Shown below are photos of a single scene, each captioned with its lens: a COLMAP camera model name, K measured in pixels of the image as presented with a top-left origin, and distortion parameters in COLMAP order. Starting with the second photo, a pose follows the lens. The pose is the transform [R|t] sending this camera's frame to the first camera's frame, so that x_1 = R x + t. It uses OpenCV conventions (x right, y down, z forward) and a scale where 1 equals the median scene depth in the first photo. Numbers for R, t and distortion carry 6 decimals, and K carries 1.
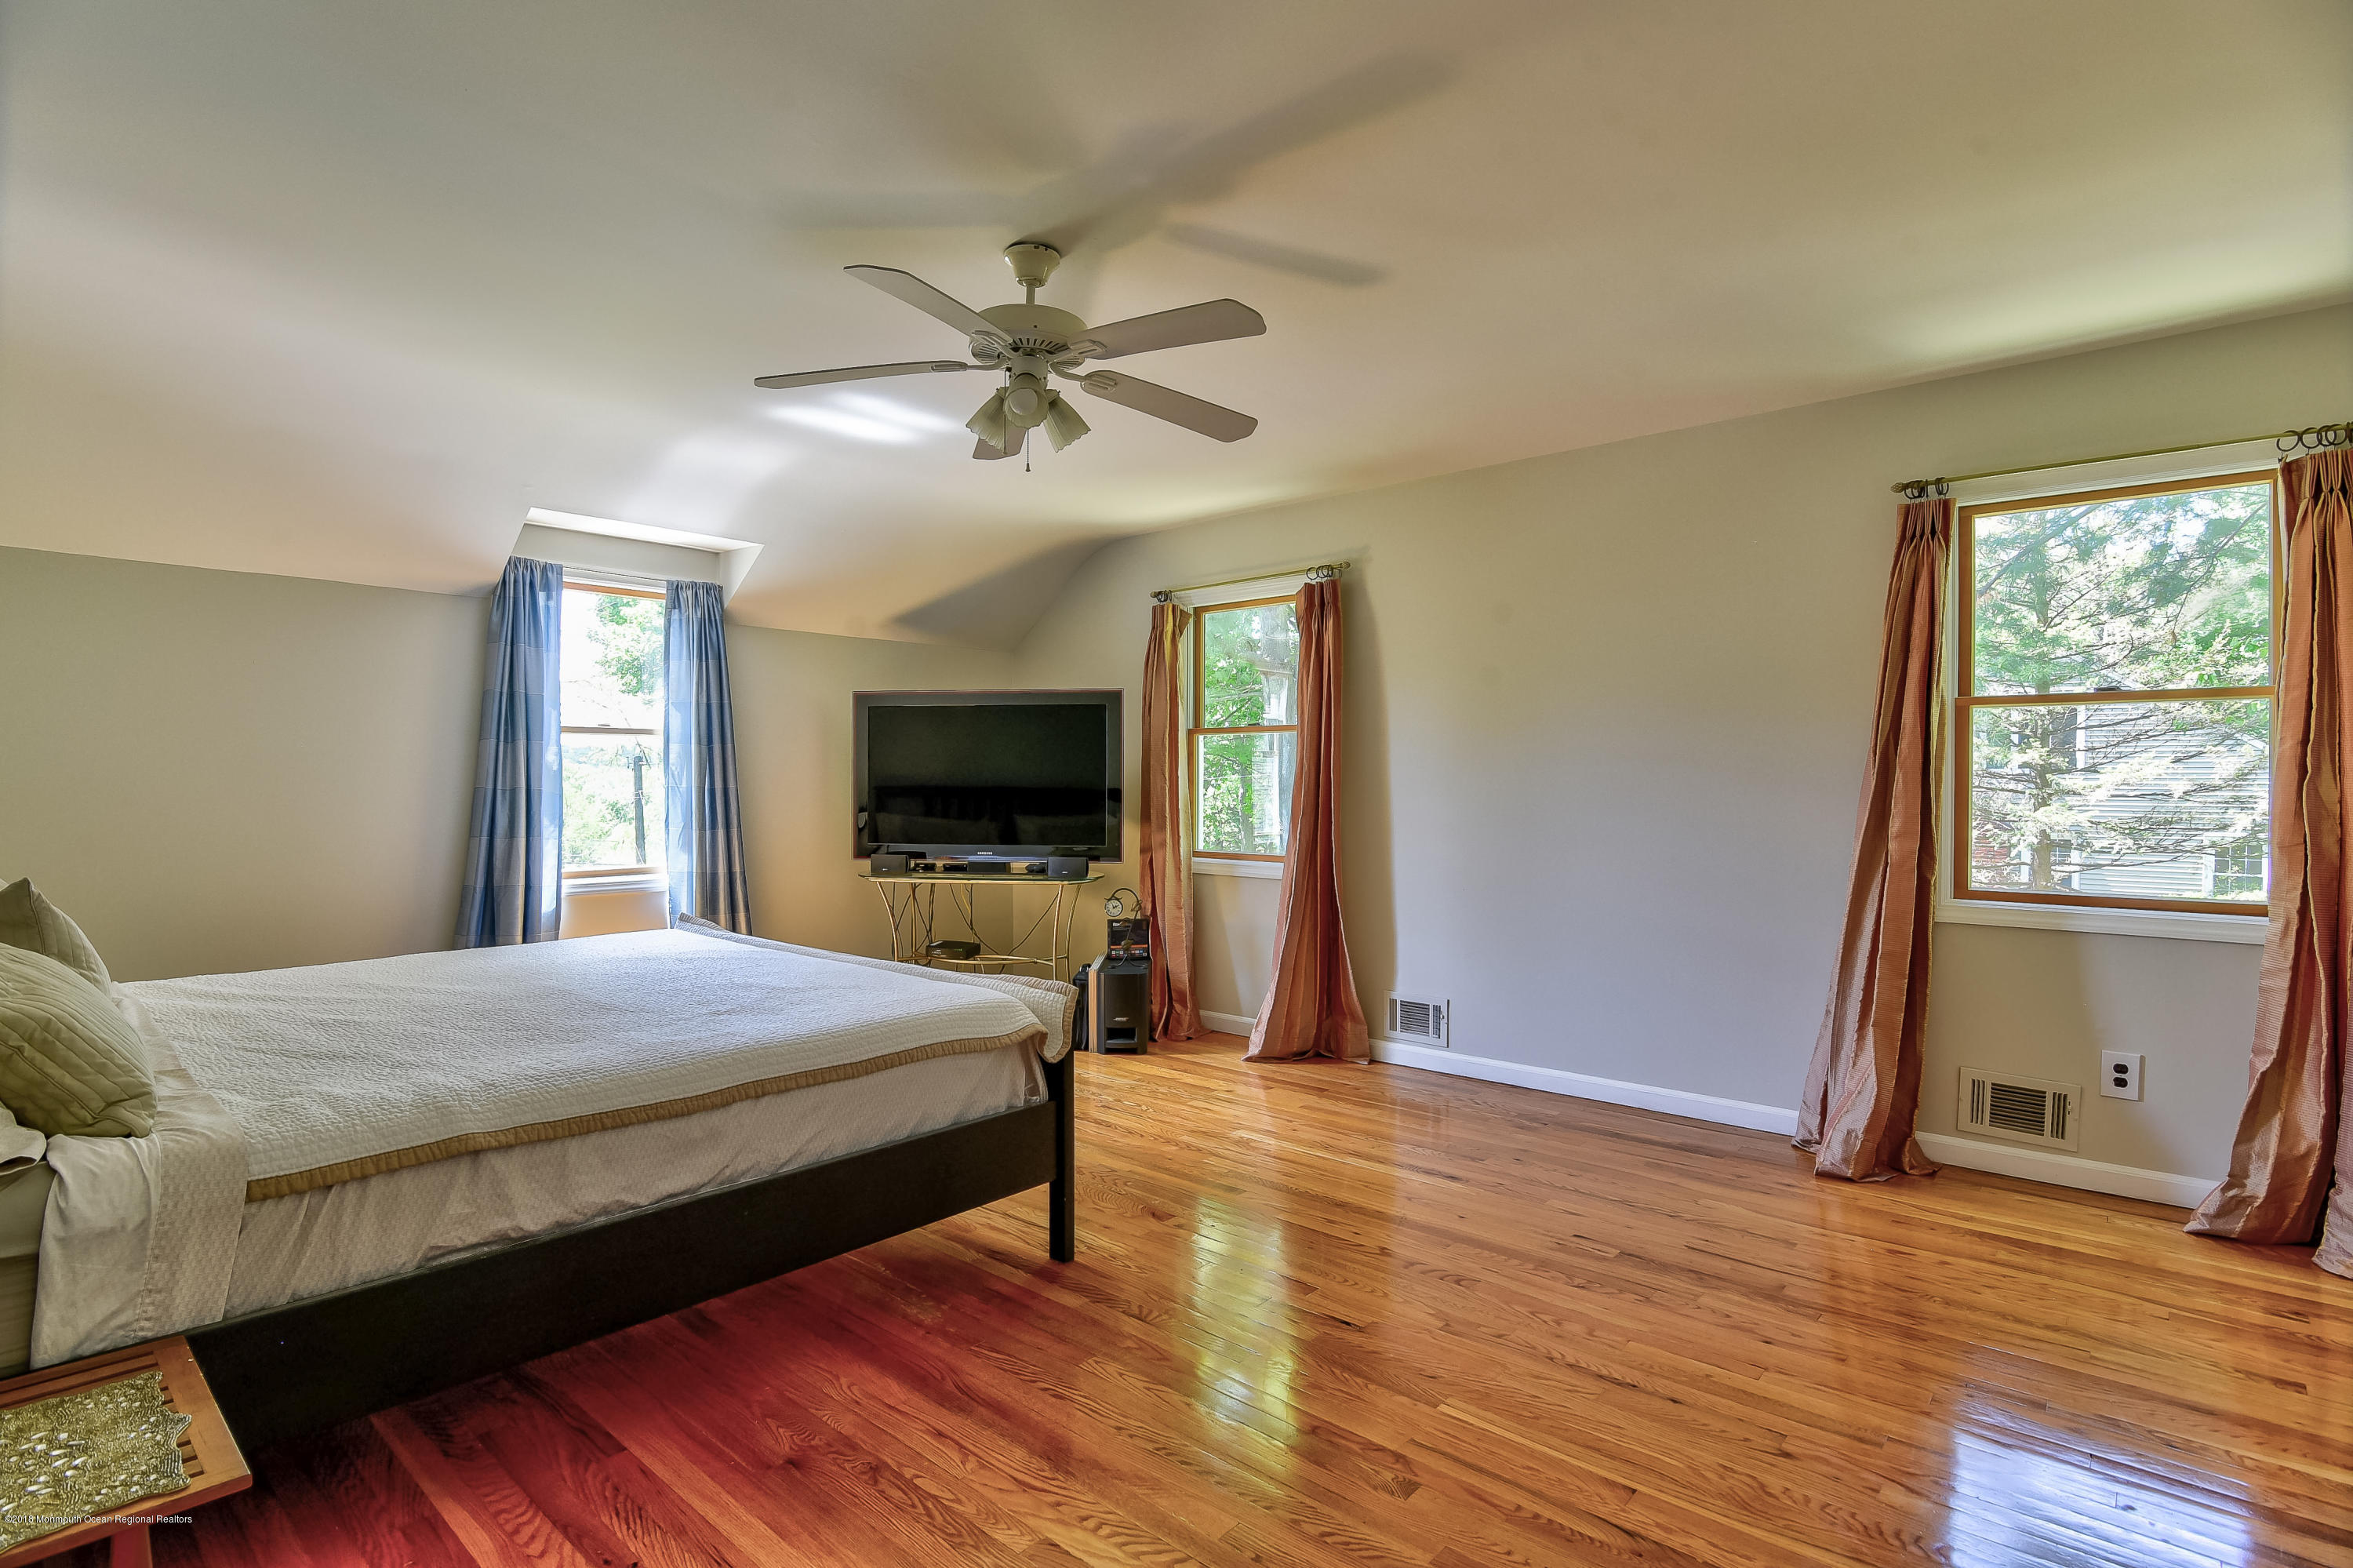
lens RADIAL K [[1149.8, 0, 1174.2], [0, 1149.8, 792.3], [0, 0, 1]] dist [-0.015407, -0.000895]
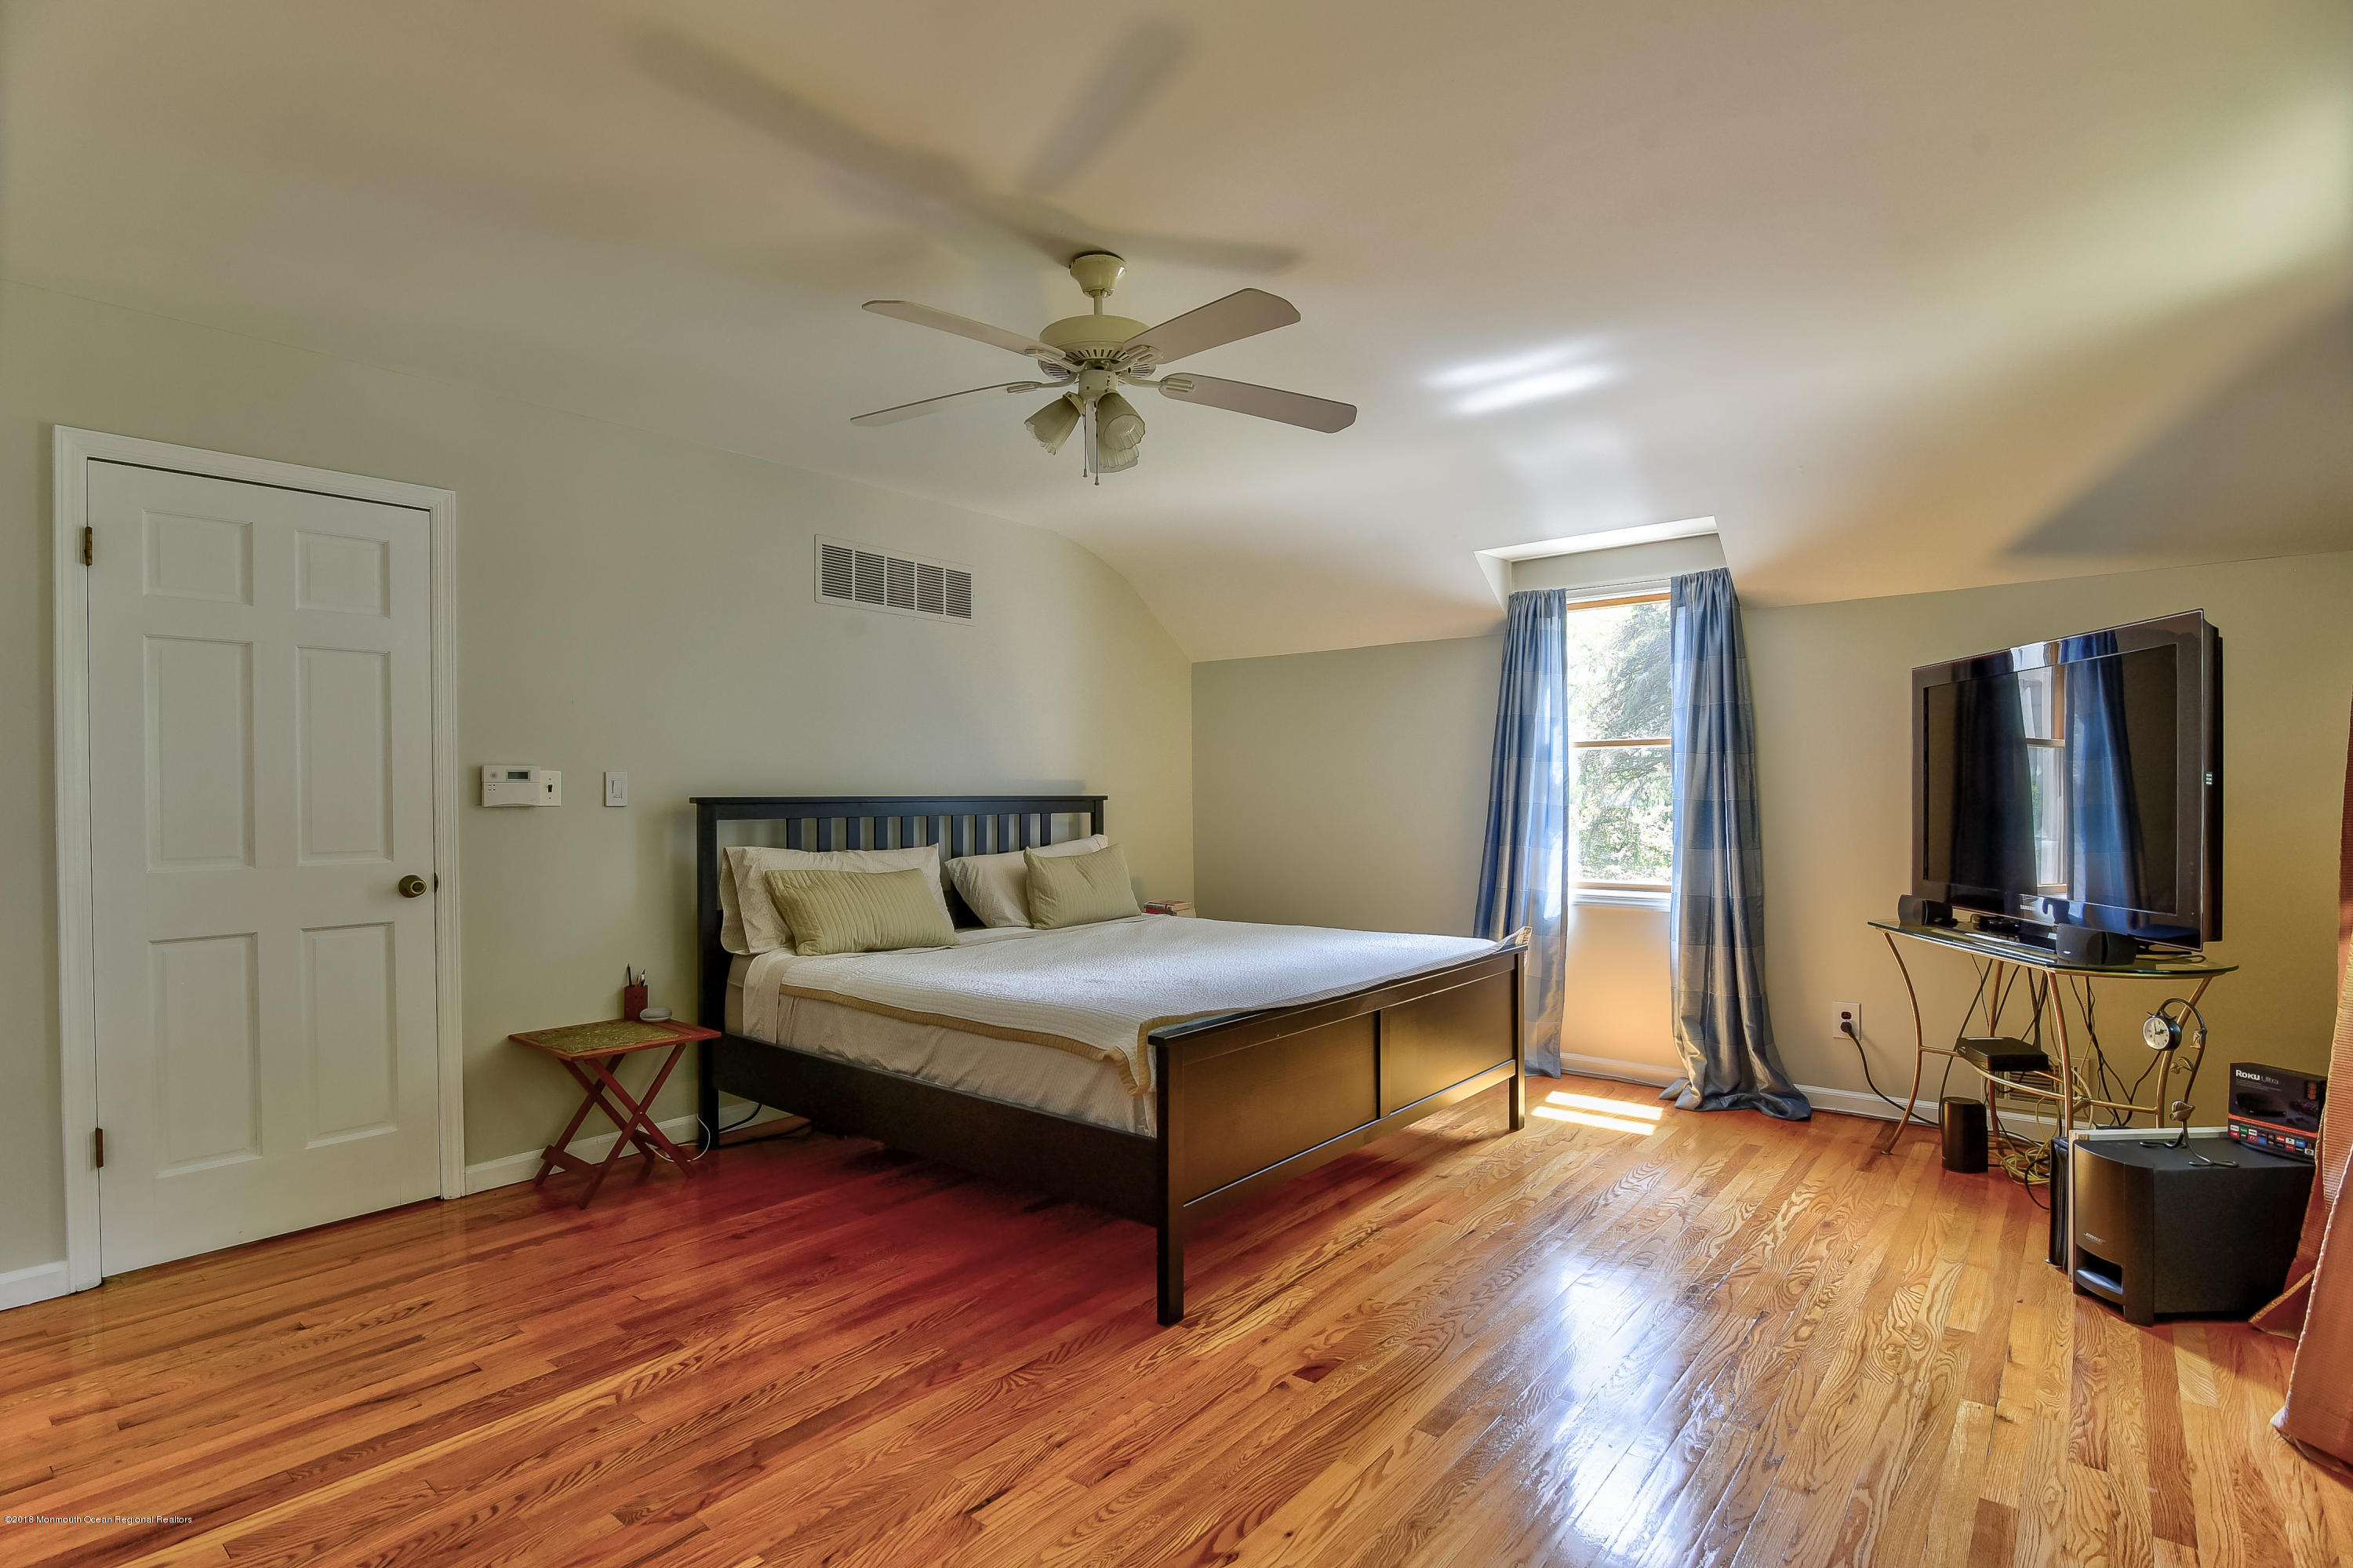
lens RADIAL K [[1149.8, 0, 1168.8], [0, 1149.8, 792.6], [0, 0, 1]] dist [-0.015407, -0.000895]
pose [[0.029773, -0.005097, -0.999544, 0.515006], [-0.002502, 0.999983, -0.005174, -0.004979], [0.999554, 0.002655, 0.029760, 0.614593]]
